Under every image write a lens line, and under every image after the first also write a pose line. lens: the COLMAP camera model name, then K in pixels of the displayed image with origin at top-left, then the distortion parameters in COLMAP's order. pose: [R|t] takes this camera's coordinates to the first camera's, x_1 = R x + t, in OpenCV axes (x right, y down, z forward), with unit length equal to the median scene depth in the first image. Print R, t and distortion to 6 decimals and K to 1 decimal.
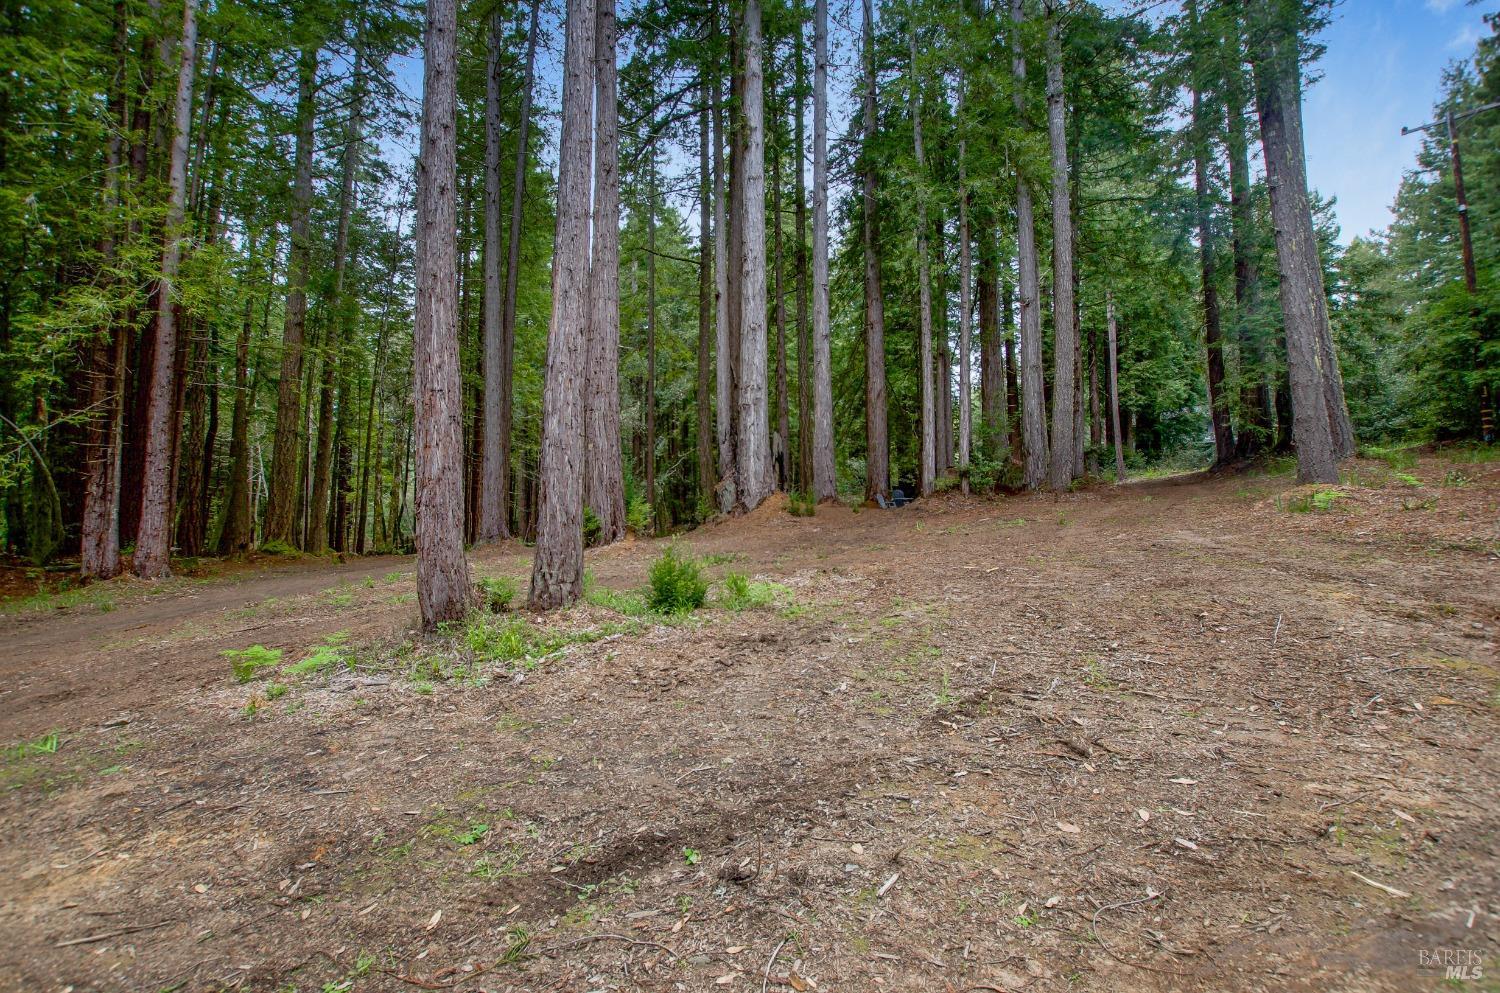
lens RADIAL K [[660.4, 0, 745.3], [0, 660.4, 497.8], [0, 0, 1]] dist [-0.038585, 0.007208]
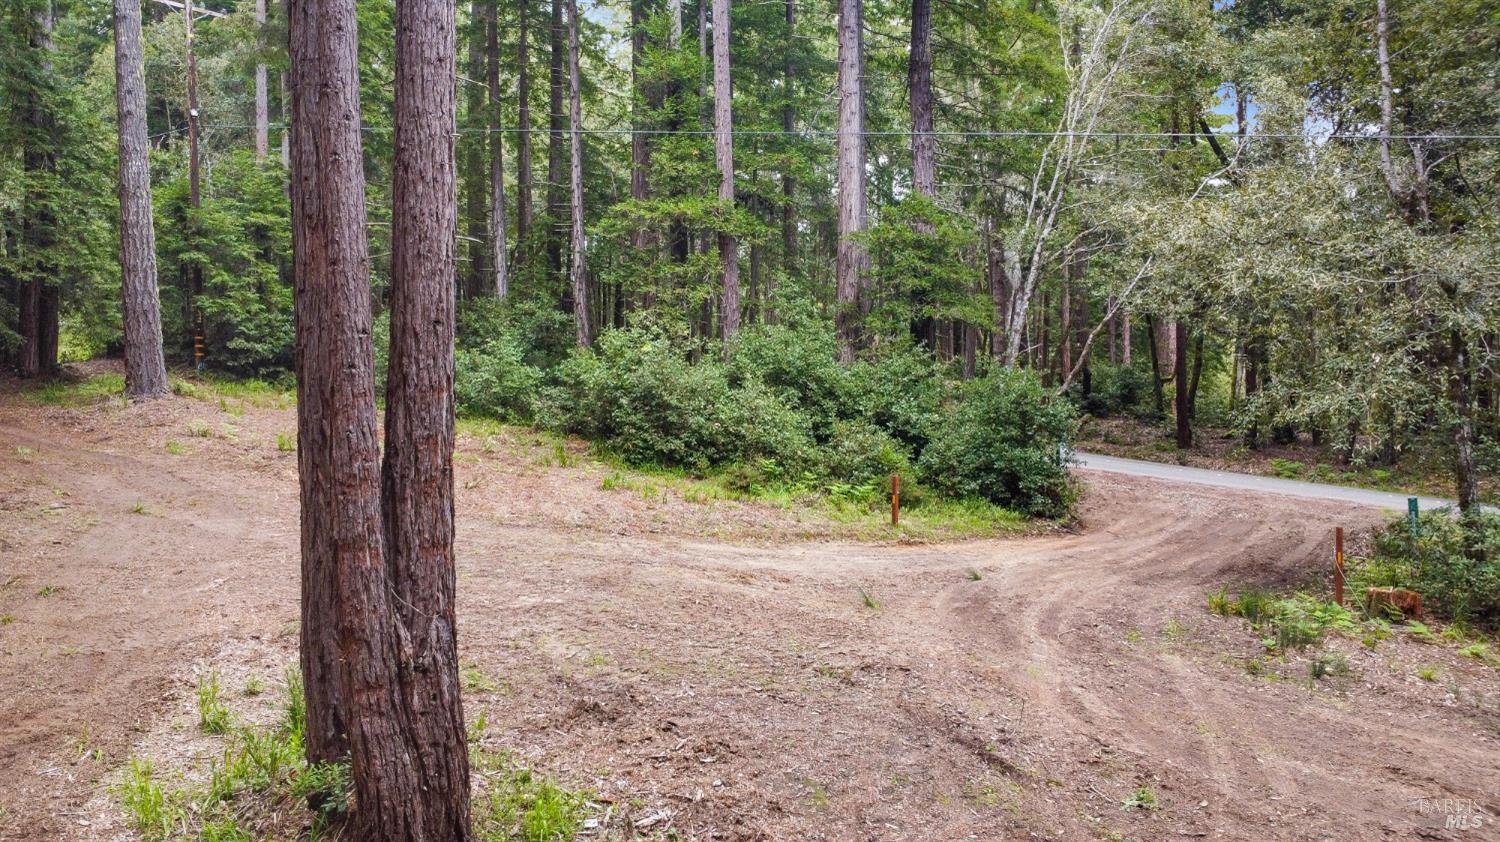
lens RADIAL K [[1087.3, 0, 752.1], [0, 1087.3, 419.0], [0, 0, 1]] dist [-0.032304, -0.006393]
pose [[-0.055844, -0.007024, 0.998415, -0.461897], [-0.055046, 0.998476, 0.003946, -0.066612], [-0.996921, -0.054739, -0.056146, 0.259327]]
